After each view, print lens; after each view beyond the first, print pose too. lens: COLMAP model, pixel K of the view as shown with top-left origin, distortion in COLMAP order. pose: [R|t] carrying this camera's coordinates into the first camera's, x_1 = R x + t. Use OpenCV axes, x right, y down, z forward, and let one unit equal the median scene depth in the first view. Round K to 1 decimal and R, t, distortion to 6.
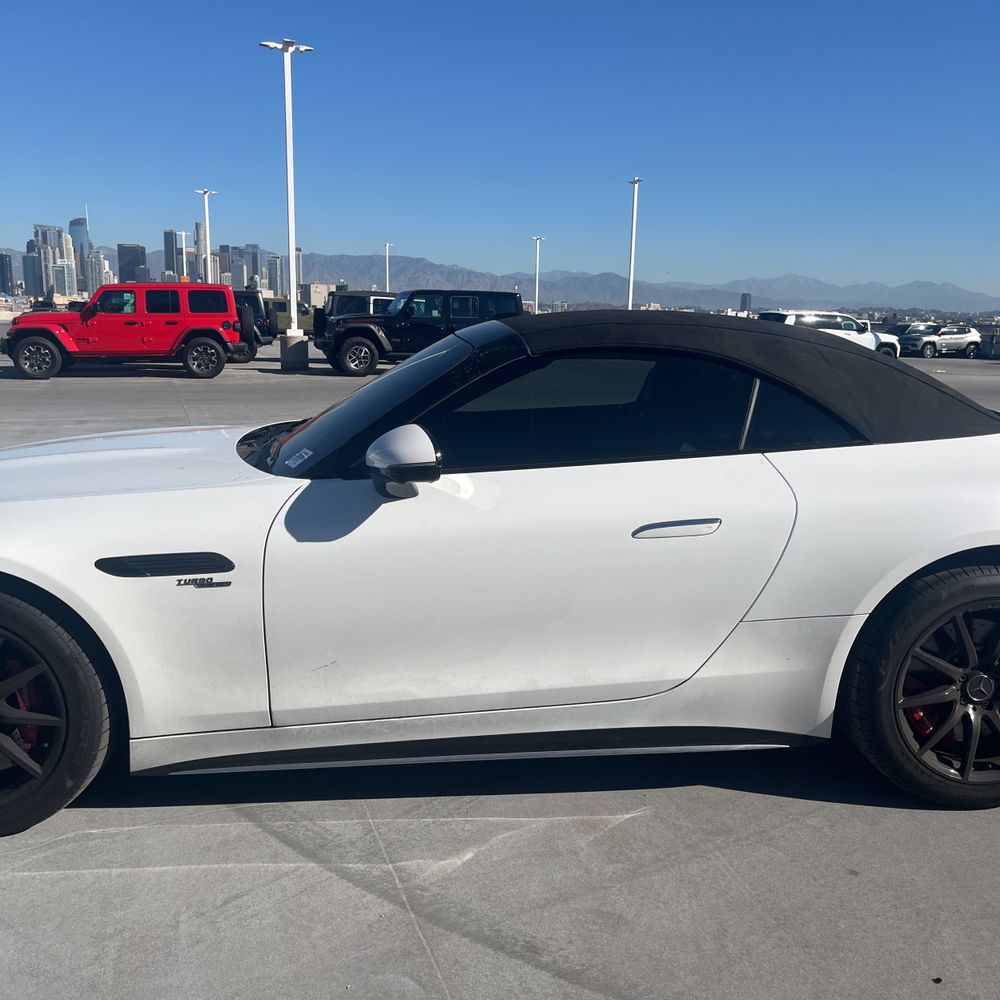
lens RADIAL K [[1015.8, 0, 515.2], [0, 1015.8, 514.3], [0, 0, 1]] dist [0.024828, 0.005987]
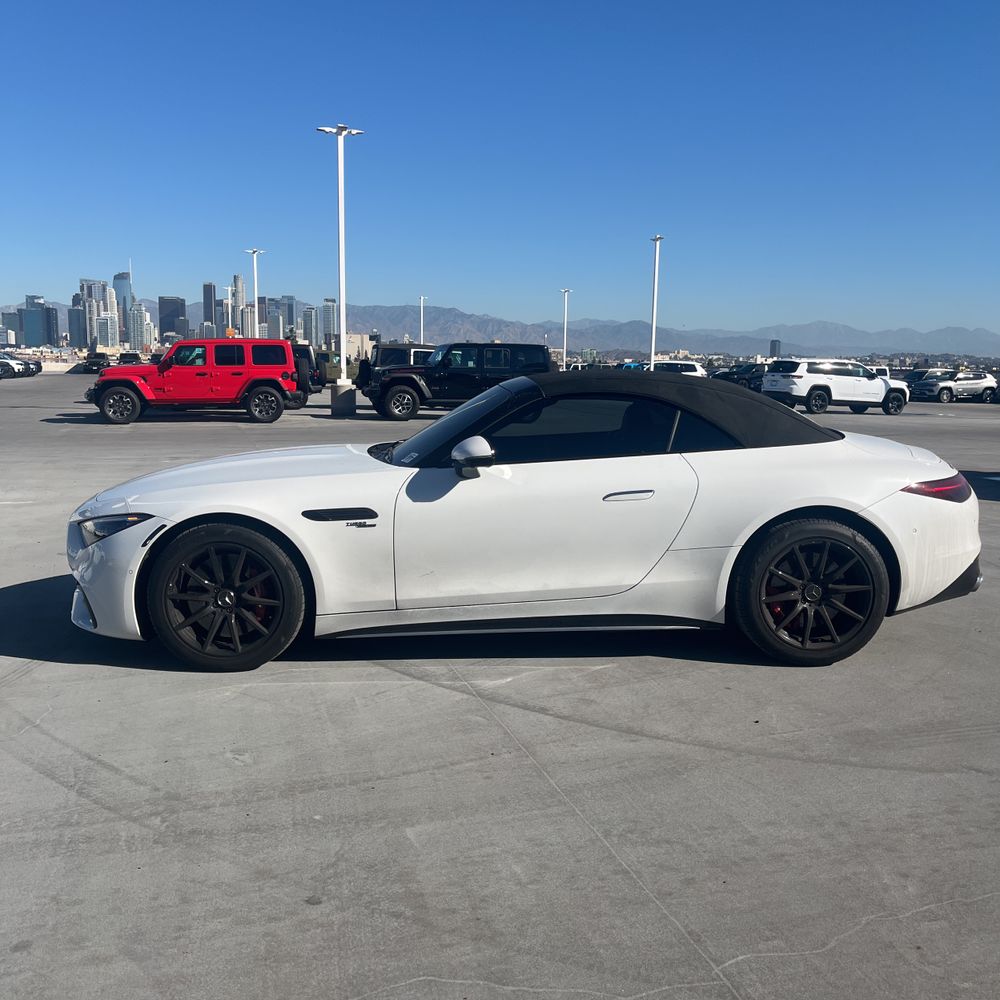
lens RADIAL K [[1018.0, 0, 506.6], [0, 1018.0, 501.8], [0, 0, 1]] dist [0.050077, -0.049722]
pose [[0.999293, -0.000416, -0.037597, 0.014694], [-0.001760, 0.998324, -0.057840, 0.118706], [0.037558, 0.057865, 0.997618, -0.705266]]
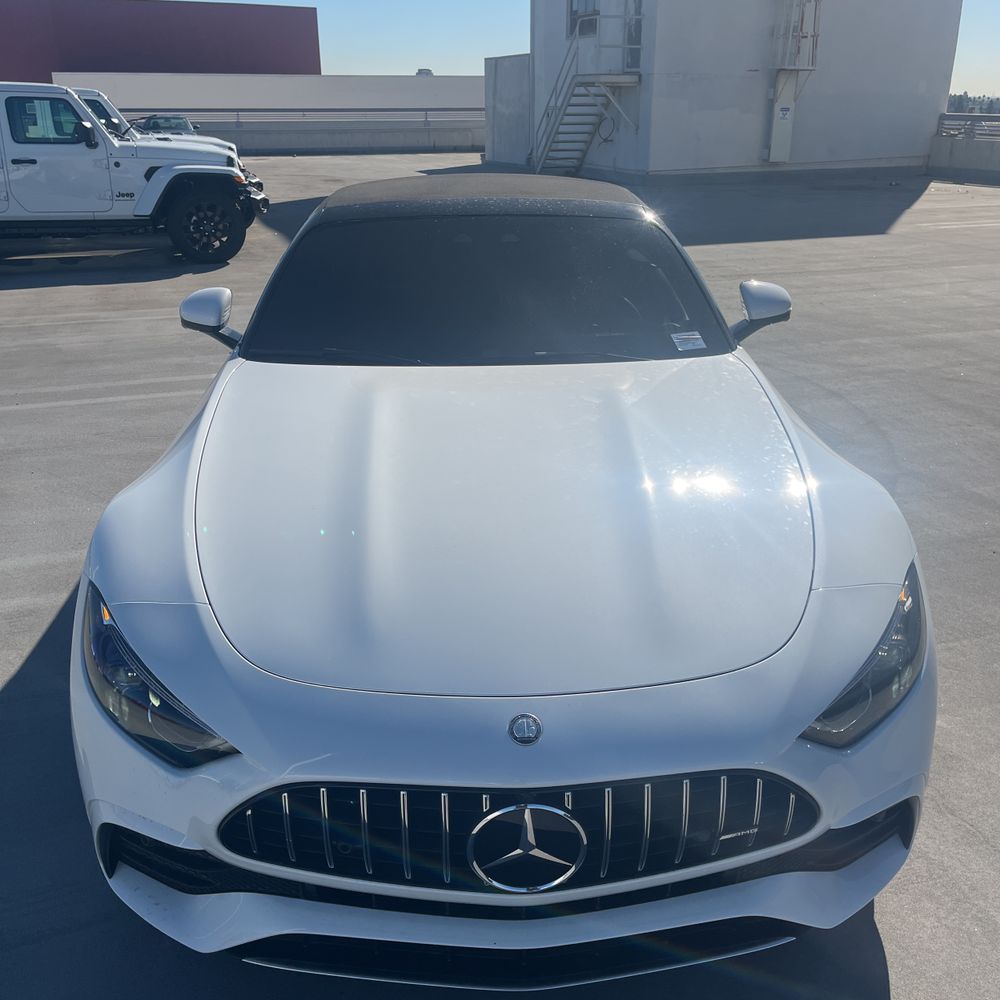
lens RADIAL K [[1018.0, 0, 506.6], [0, 1018.0, 501.8], [0, 0, 1]] dist [0.050077, -0.049722]
pose [[0.020979, -0.385179, 0.922603, -1.344041], [0.195644, 0.906547, 0.374027, -0.360120], [-0.980451, 0.172655, 0.094376, 1.123293]]
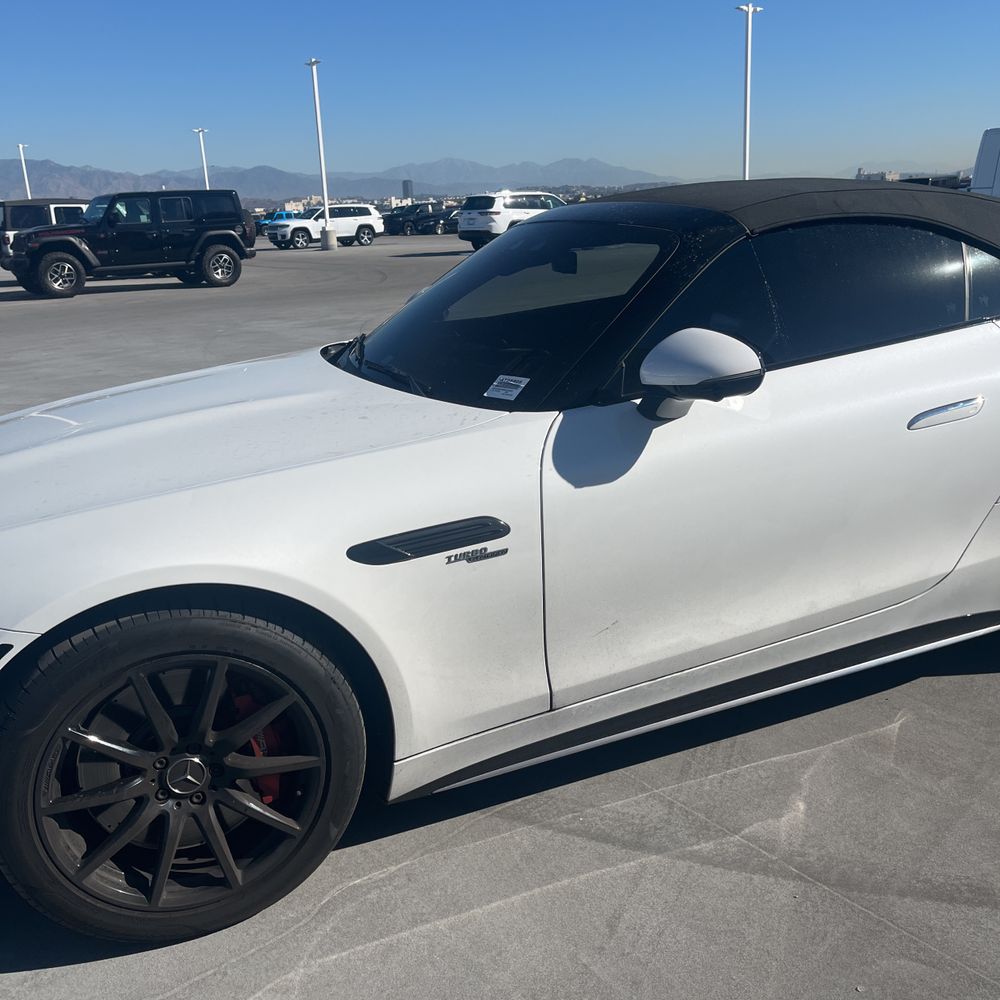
lens RADIAL K [[1018.0, 0, 506.6], [0, 1018.0, 501.8], [0, 0, 1]] dist [0.050077, -0.049722]
pose [[0.949188, -0.148714, 0.277356, -0.457327], [0.123969, 0.986735, 0.104817, -0.050903], [-0.289264, -0.065107, 0.955033, 0.208957]]
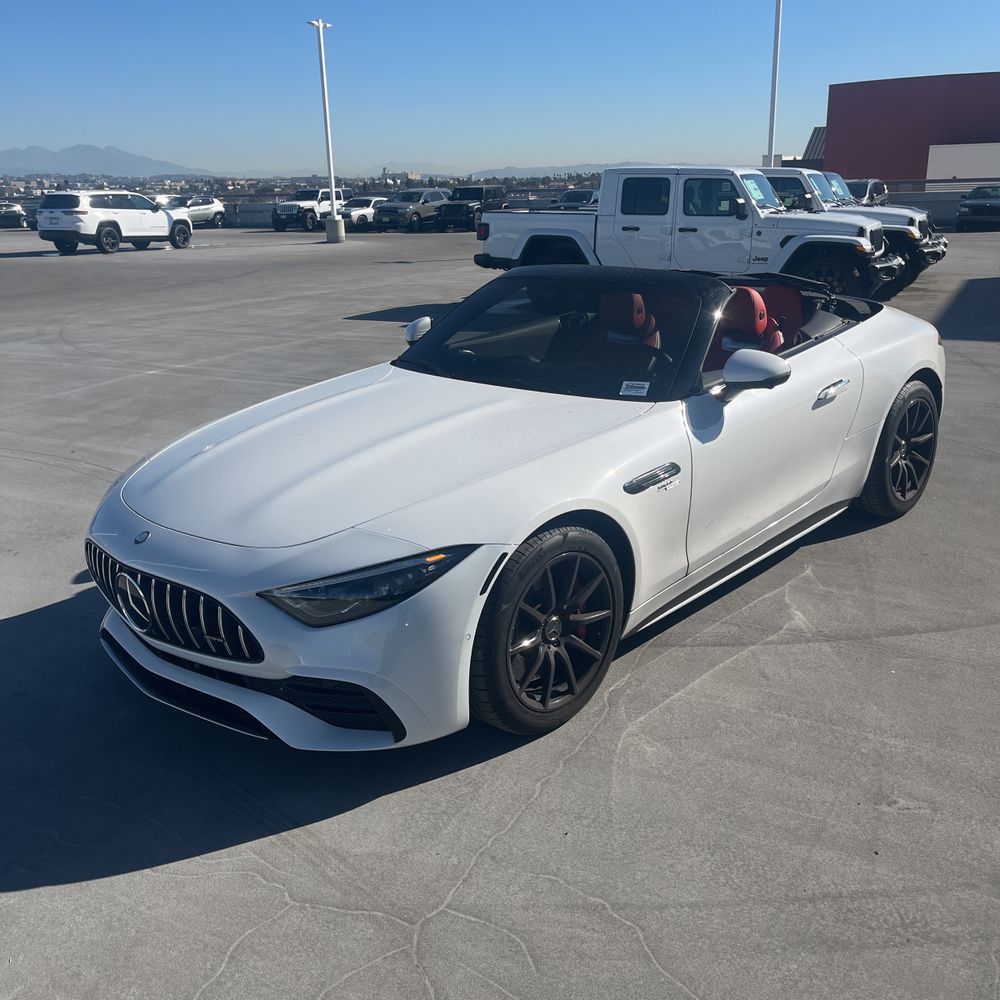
lens RADIAL K [[1018.0, 0, 506.6], [0, 1018.0, 501.8], [0, 0, 1]] dist [0.050077, -0.049722]
pose [[0.732433, -0.239137, 0.637460, -1.246209], [0.167198, 0.970791, 0.172075, -0.171856], [-0.659990, -0.019452, 0.751023, 0.088992]]
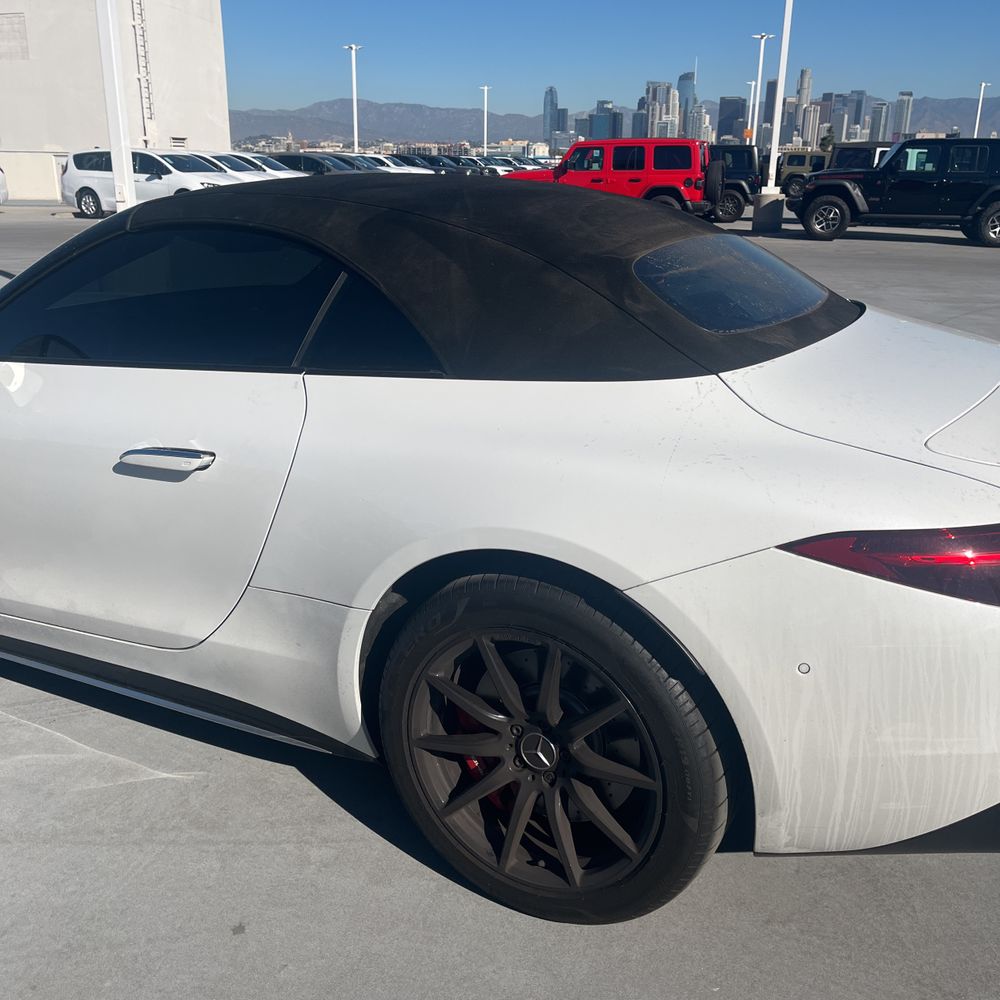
lens RADIAL K [[1014.6, 0, 503.2], [0, 1014.6, 508.0], [0, 0, 1]] dist [0.037156, -0.025699]
pose [[0.845805, 0.165595, -0.507141, 0.748876], [-0.100025, 0.982972, 0.154146, -0.091390], [0.524031, -0.079651, 0.847967, 0.421777]]
